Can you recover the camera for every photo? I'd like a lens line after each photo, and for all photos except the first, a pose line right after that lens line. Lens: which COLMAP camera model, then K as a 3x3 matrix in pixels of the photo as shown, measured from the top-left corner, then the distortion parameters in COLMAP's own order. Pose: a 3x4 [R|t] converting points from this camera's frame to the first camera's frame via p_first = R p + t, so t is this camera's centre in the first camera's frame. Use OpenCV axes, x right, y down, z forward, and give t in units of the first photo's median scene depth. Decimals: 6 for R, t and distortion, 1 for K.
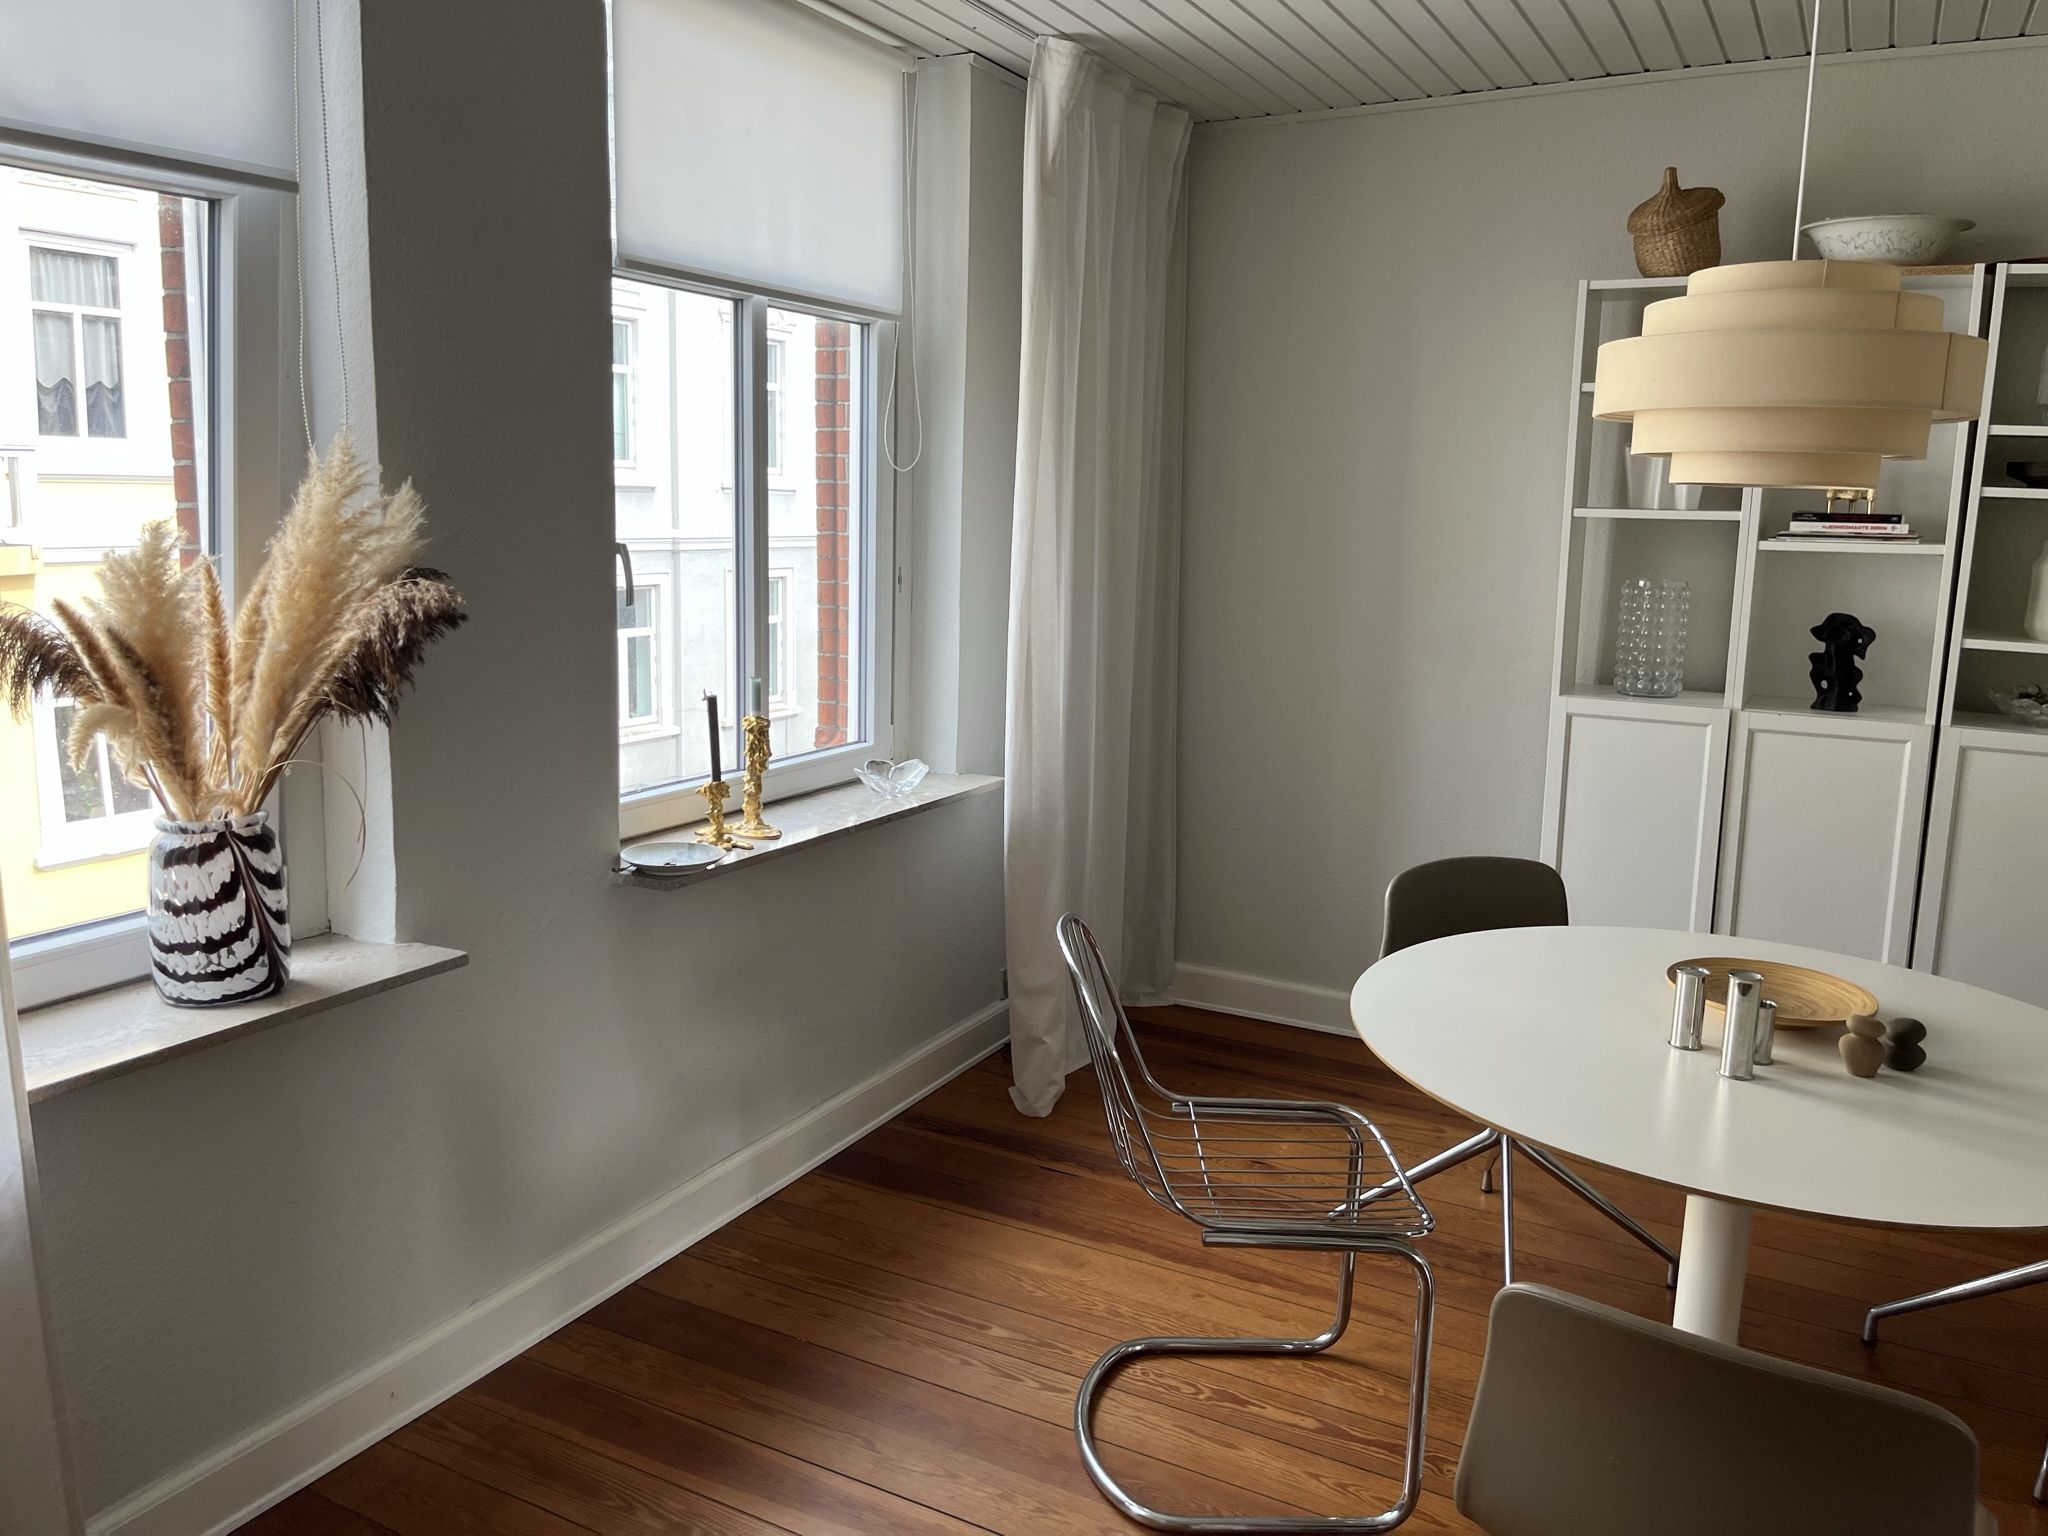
lens RADIAL K [[1557.3, 0, 1024.0], [0, 1557.3, 768.0], [0, 0, 1]] dist [0.015230, 0.007013]
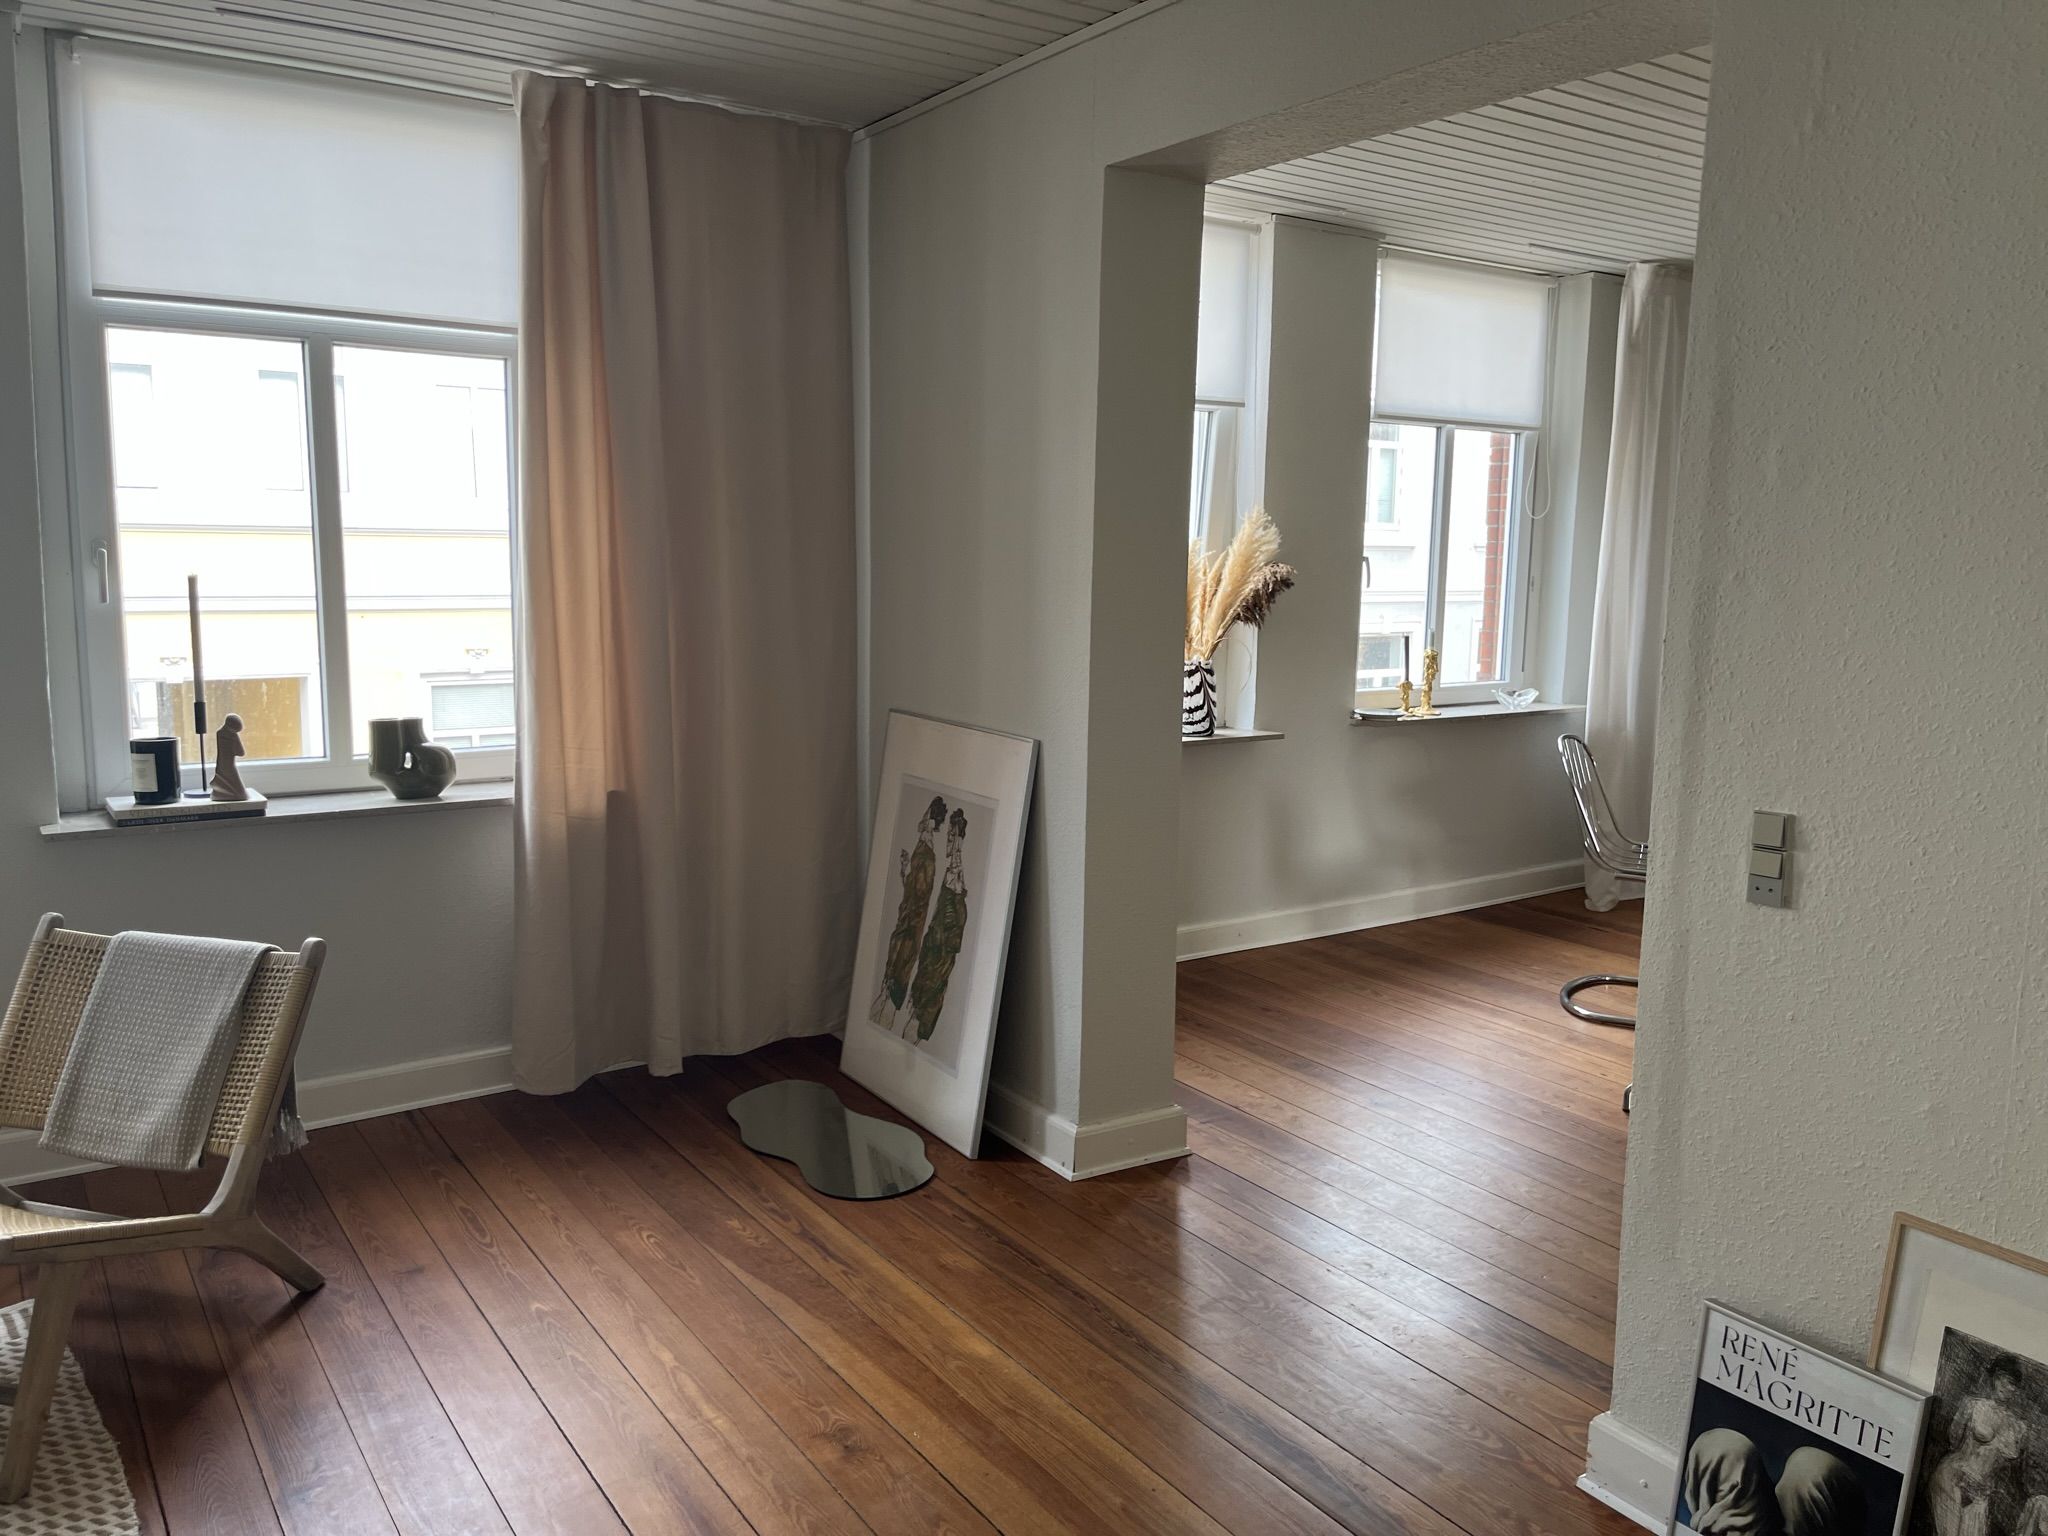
lens RADIAL K [[1557.3, 0, 1024.0], [0, 1557.3, 768.0], [0, 0, 1]] dist [0.015230, 0.007013]
pose [[0.888028, 0.047716, -0.457306, 0.289861], [-0.066619, 0.997458, -0.025289, 0.212527], [0.454937, 0.052923, 0.888950, -0.993145]]
